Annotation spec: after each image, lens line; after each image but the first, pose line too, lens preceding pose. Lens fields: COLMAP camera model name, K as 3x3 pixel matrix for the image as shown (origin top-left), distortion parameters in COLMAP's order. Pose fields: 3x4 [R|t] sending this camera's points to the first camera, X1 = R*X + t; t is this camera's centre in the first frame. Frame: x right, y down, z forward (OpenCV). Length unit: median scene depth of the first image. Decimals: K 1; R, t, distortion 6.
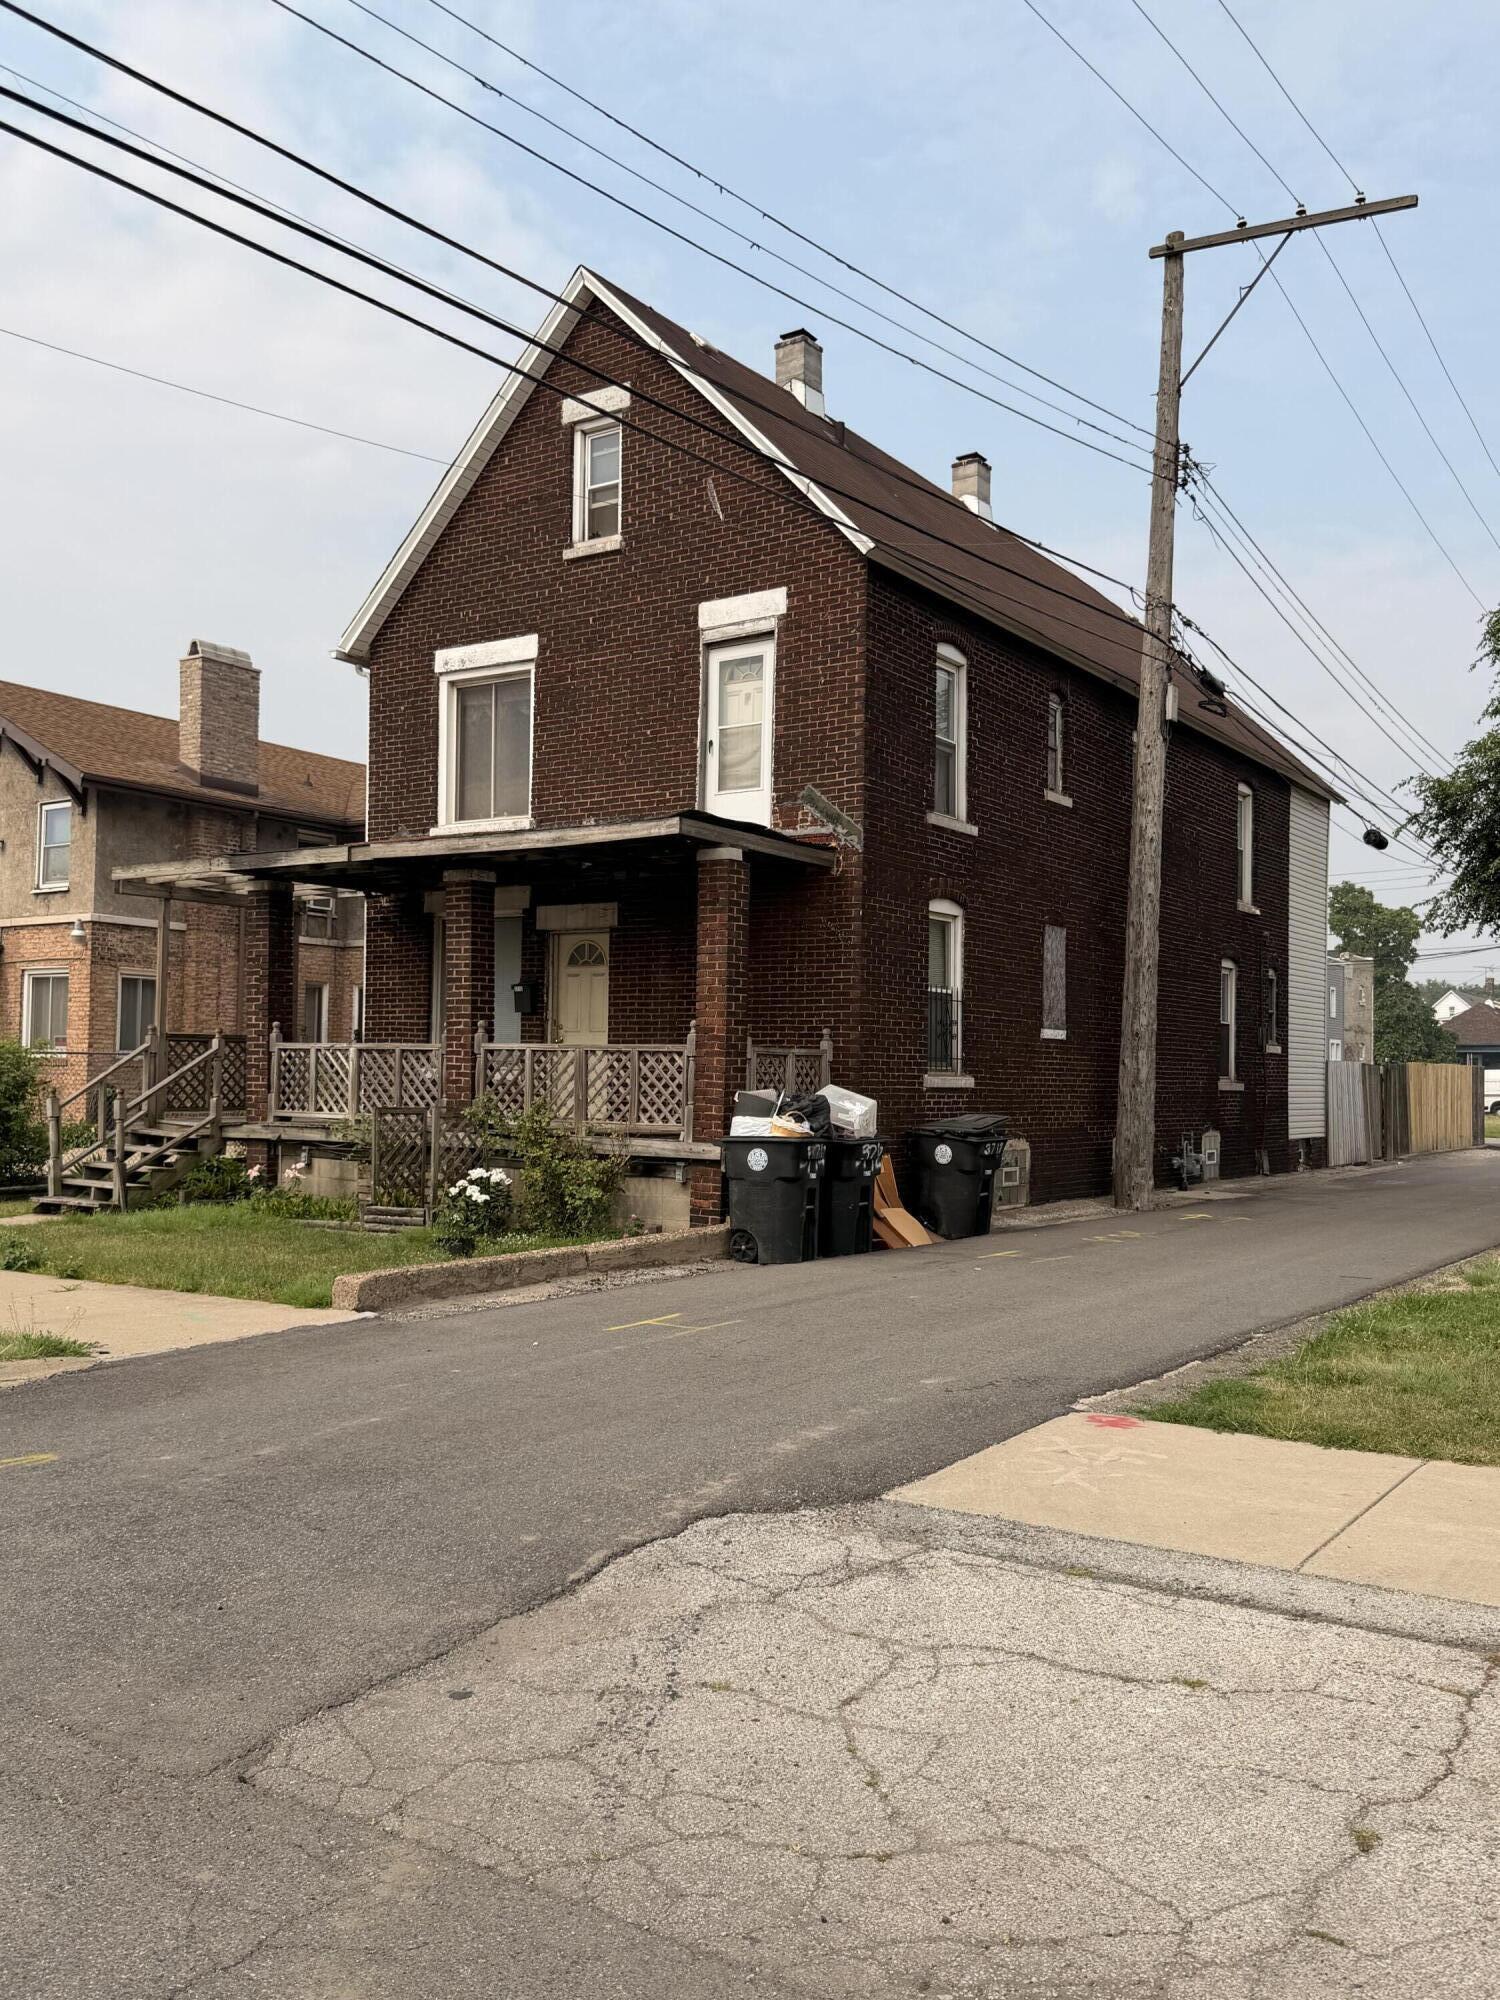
lens RADIAL K [[1623.5, 0, 750.0], [0, 1623.5, 1000.0], [0, 0, 1]] dist [0.200481, -0.495907]
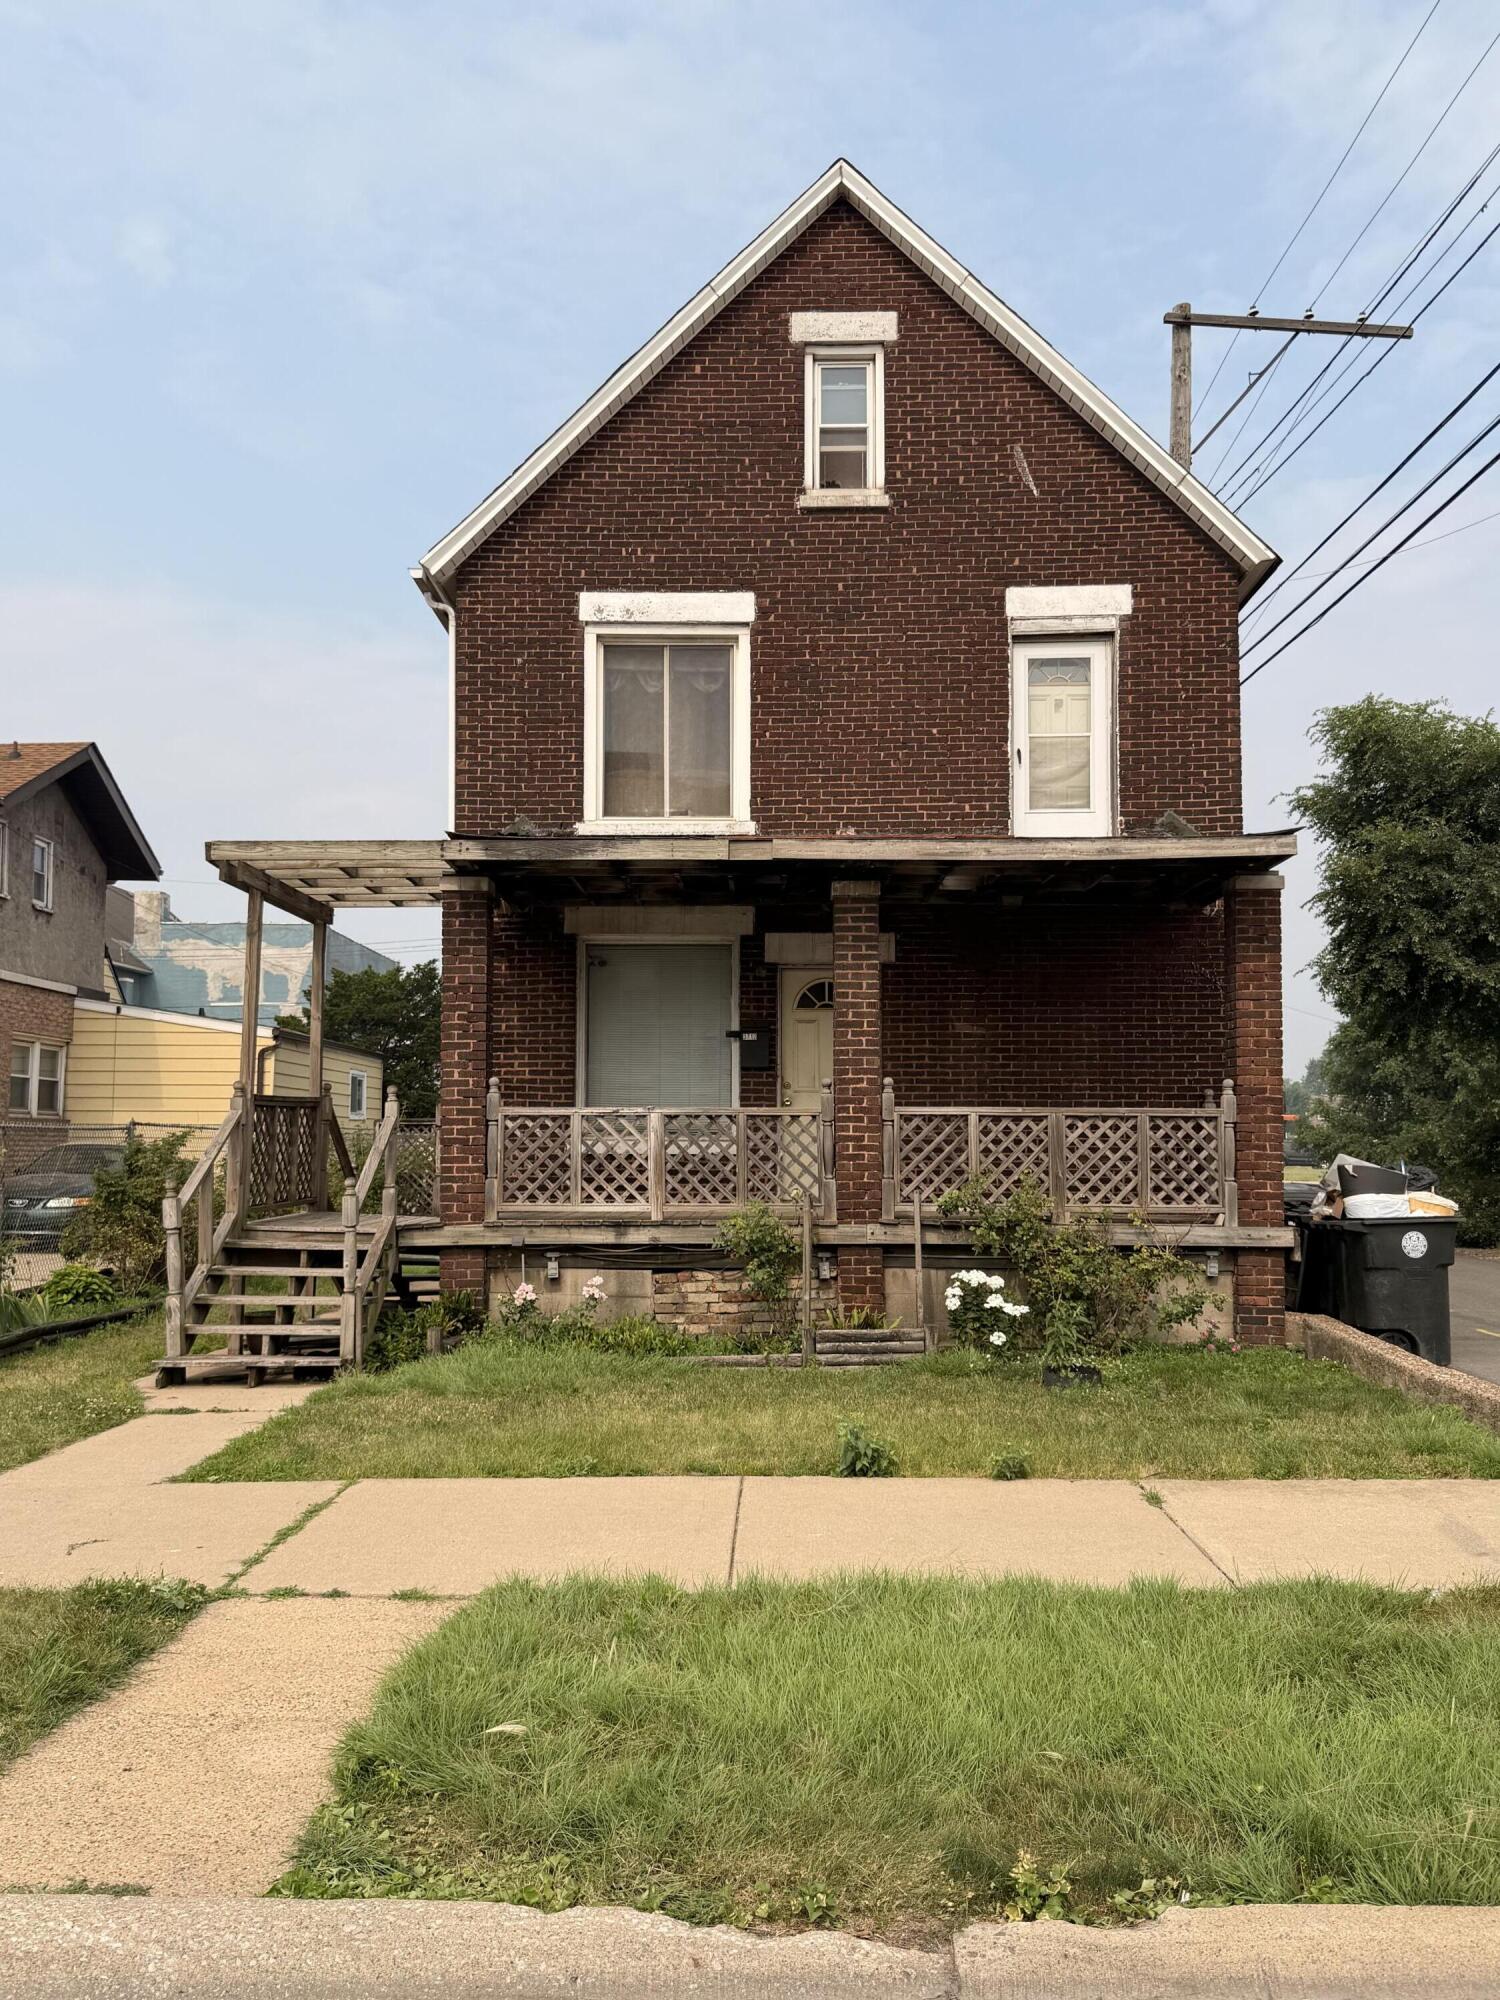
lens RADIAL K [[1623.5, 0, 750.0], [0, 1623.5, 1000.0], [0, 0, 1]] dist [0.200481, -0.495907]
pose [[0.838899, 0.030681, 0.543422, -0.599648], [-0.010420, 0.999132, -0.040325, 0.007313], [-0.544188, 0.028166, 0.838490, 0.364342]]
